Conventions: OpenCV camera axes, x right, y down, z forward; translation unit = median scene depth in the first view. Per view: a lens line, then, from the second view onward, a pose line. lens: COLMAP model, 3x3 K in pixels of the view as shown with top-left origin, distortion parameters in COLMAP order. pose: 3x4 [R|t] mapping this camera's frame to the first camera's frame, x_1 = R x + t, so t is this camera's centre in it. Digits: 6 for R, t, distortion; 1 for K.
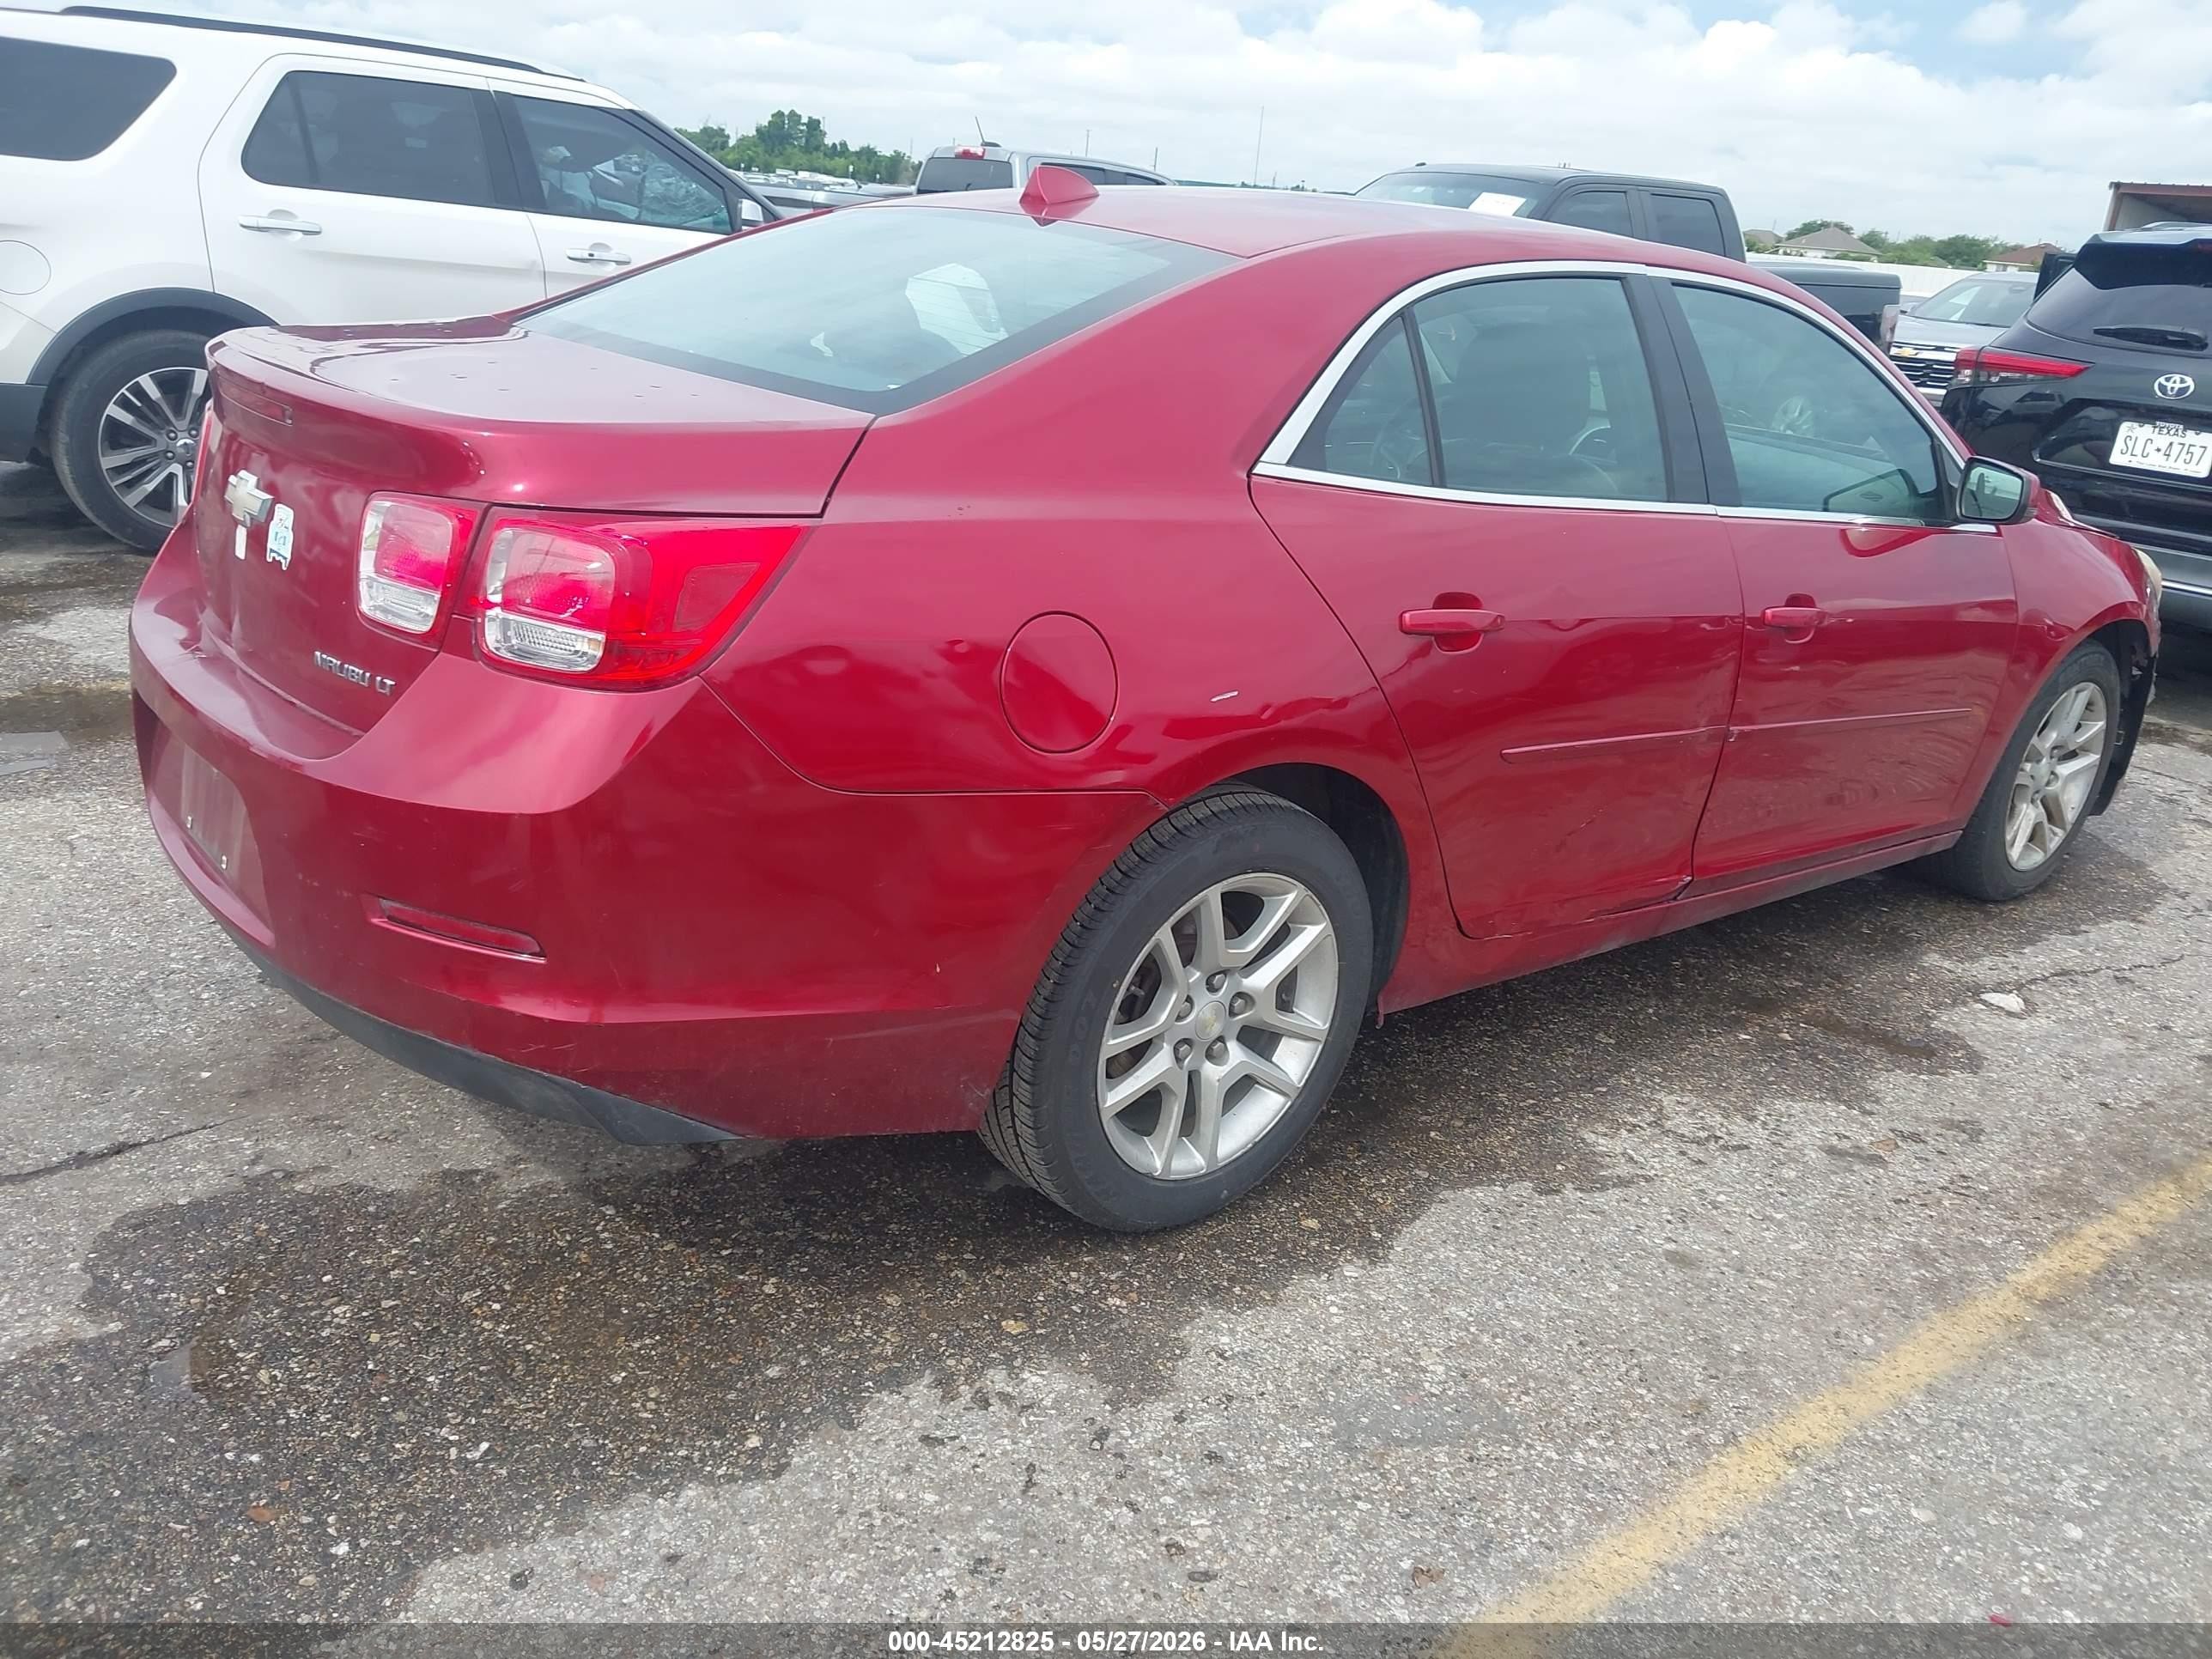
lens RADIAL K [[1775.9, 0, 1106.0], [0, 1775.9, 829.5], [0, 0, 1]] dist [-0.031033, 0.043465]
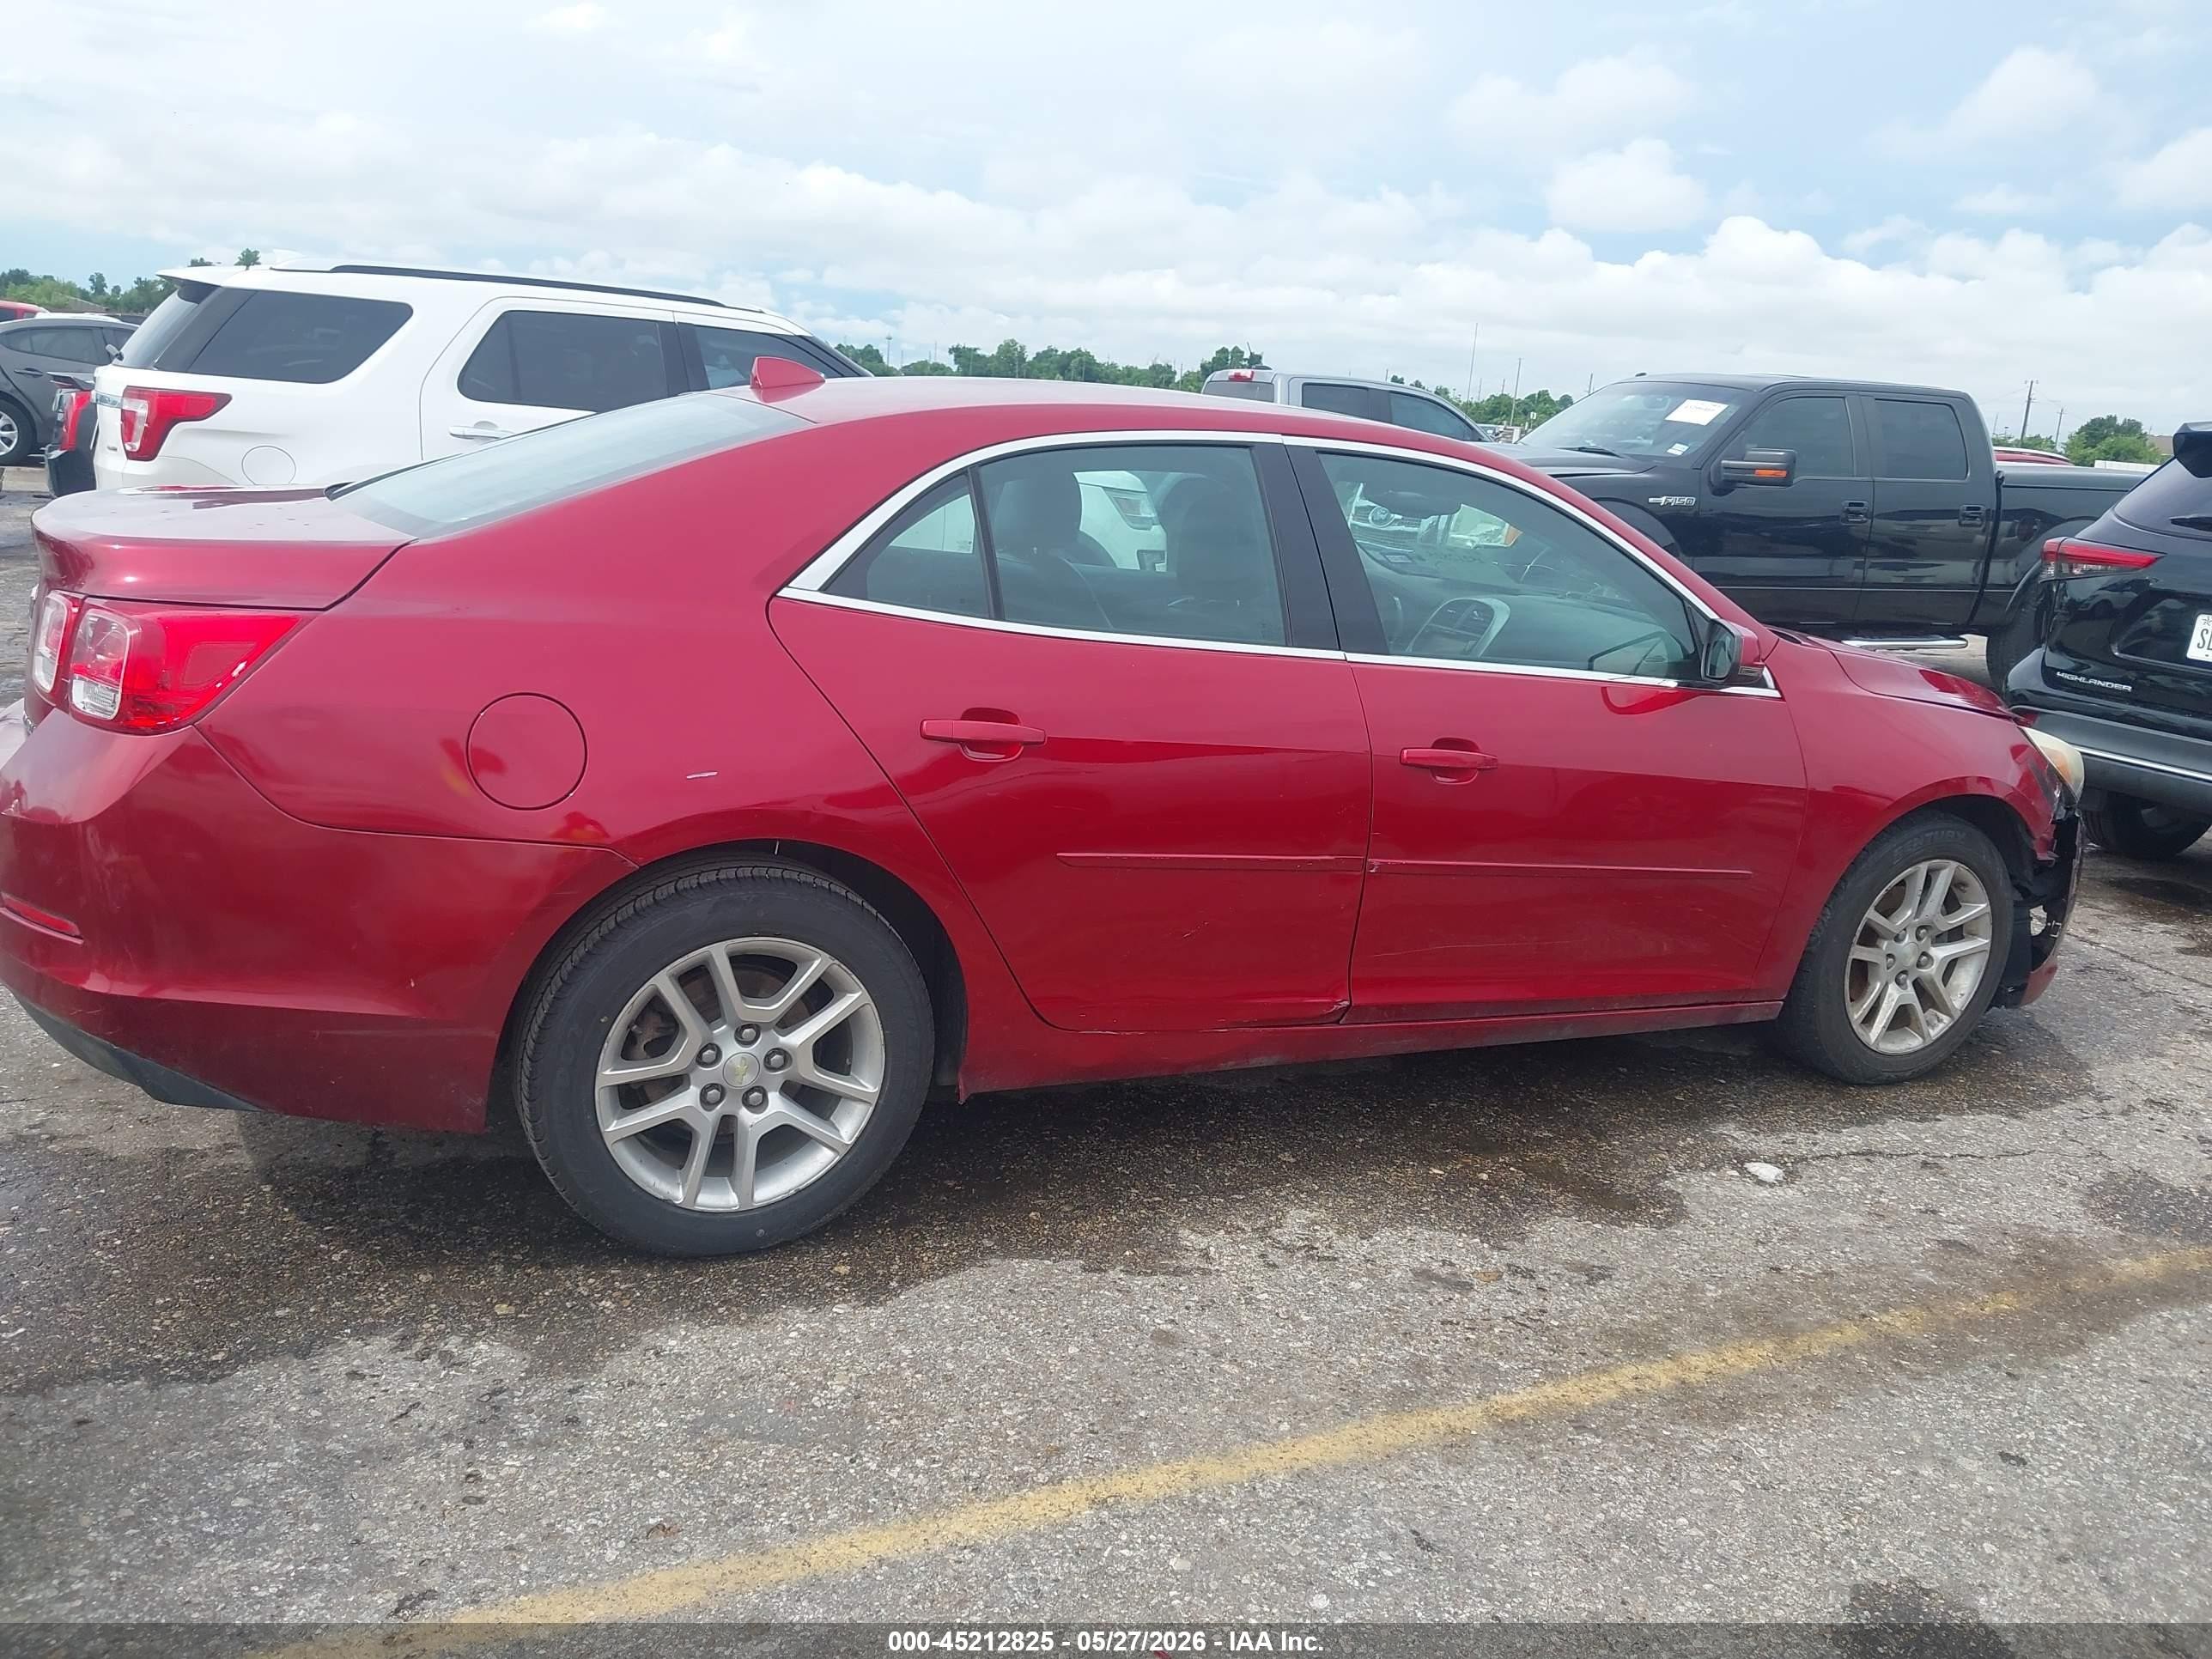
lens RADIAL K [[1775.9, 0, 1106.0], [0, 1775.9, 829.5], [0, 0, 1]] dist [-0.031033, 0.043465]
pose [[0.969937, 0.042328, -0.239646, 0.542395], [-0.070767, 0.991260, -0.111337, 0.063846], [0.232838, 0.124949, 0.964455, -0.061181]]
